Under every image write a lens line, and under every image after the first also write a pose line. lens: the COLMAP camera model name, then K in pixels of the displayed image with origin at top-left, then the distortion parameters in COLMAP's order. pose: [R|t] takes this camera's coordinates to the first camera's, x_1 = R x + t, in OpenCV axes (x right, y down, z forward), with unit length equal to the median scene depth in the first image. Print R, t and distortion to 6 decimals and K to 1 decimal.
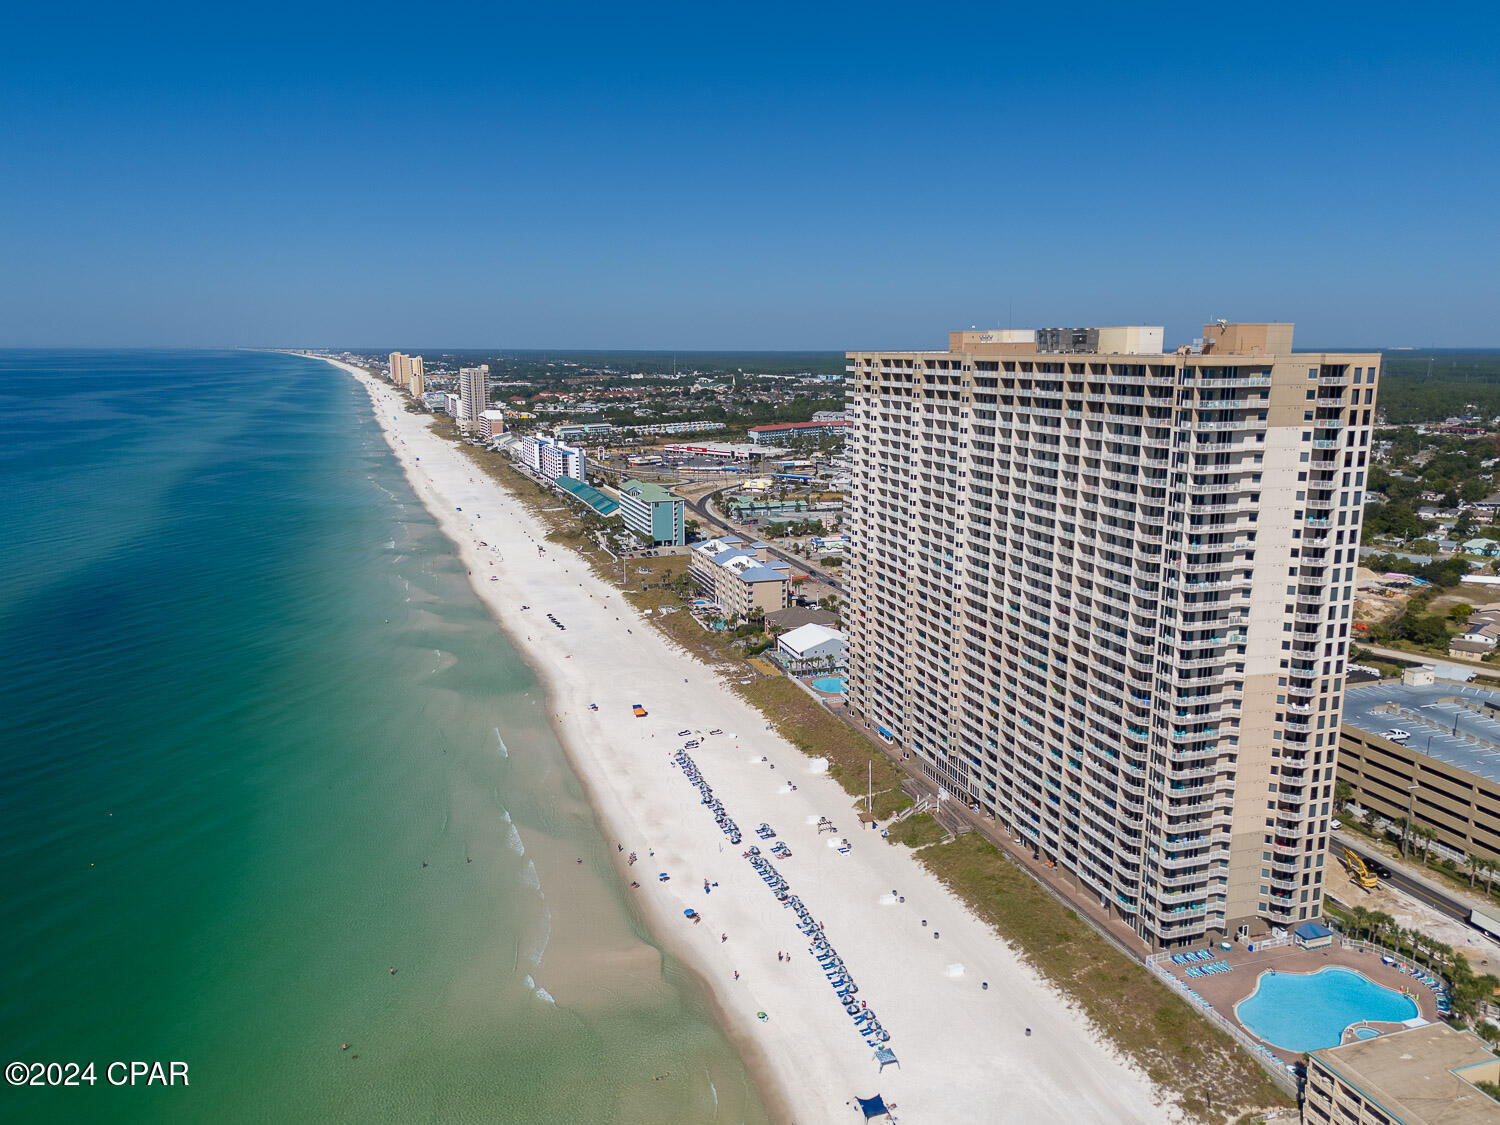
lens RADIAL K [[1102.4, 0, 753.9], [0, 1102.4, 559.2], [0, 0, 1]] dist [0.075503, -0.067849]
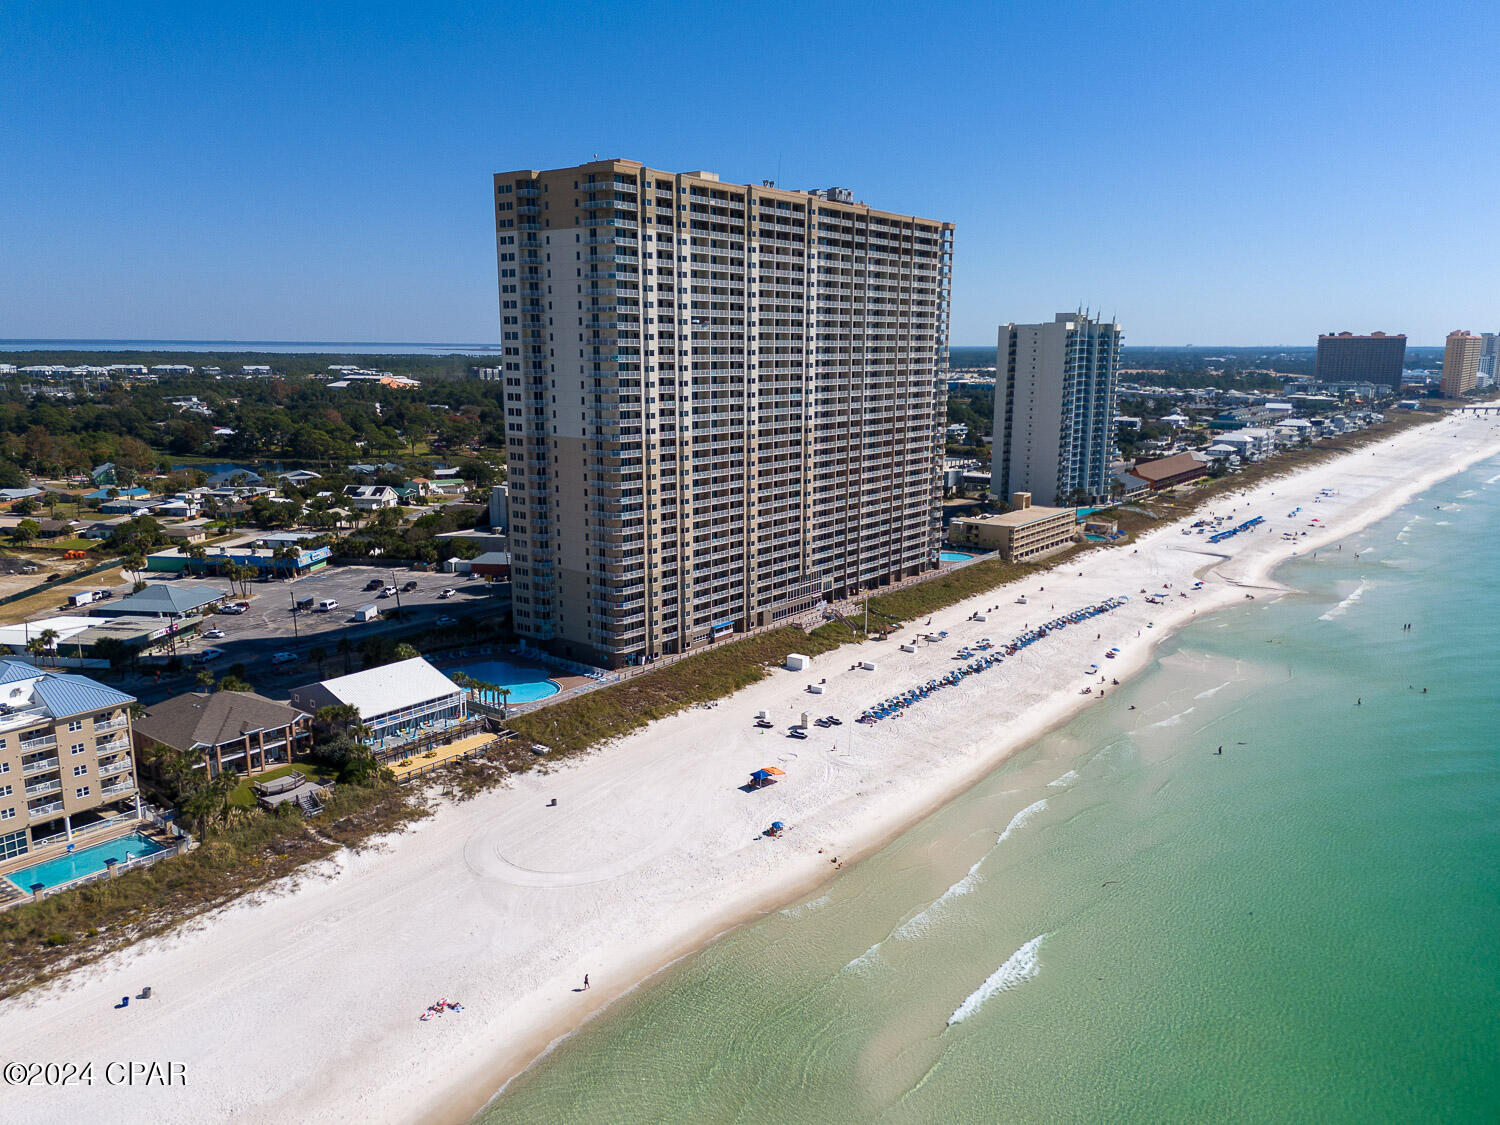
lens RADIAL K [[1102.4, 0, 753.7], [0, 1102.4, 563.9], [0, 0, 1]] dist [0.075503, -0.067849]
pose [[-0.552997, -0.167699, 0.816132, -0.745578], [0.153552, 0.942243, 0.297656, -0.183235], [-0.818911, 0.289922, -0.495308, 1.722251]]
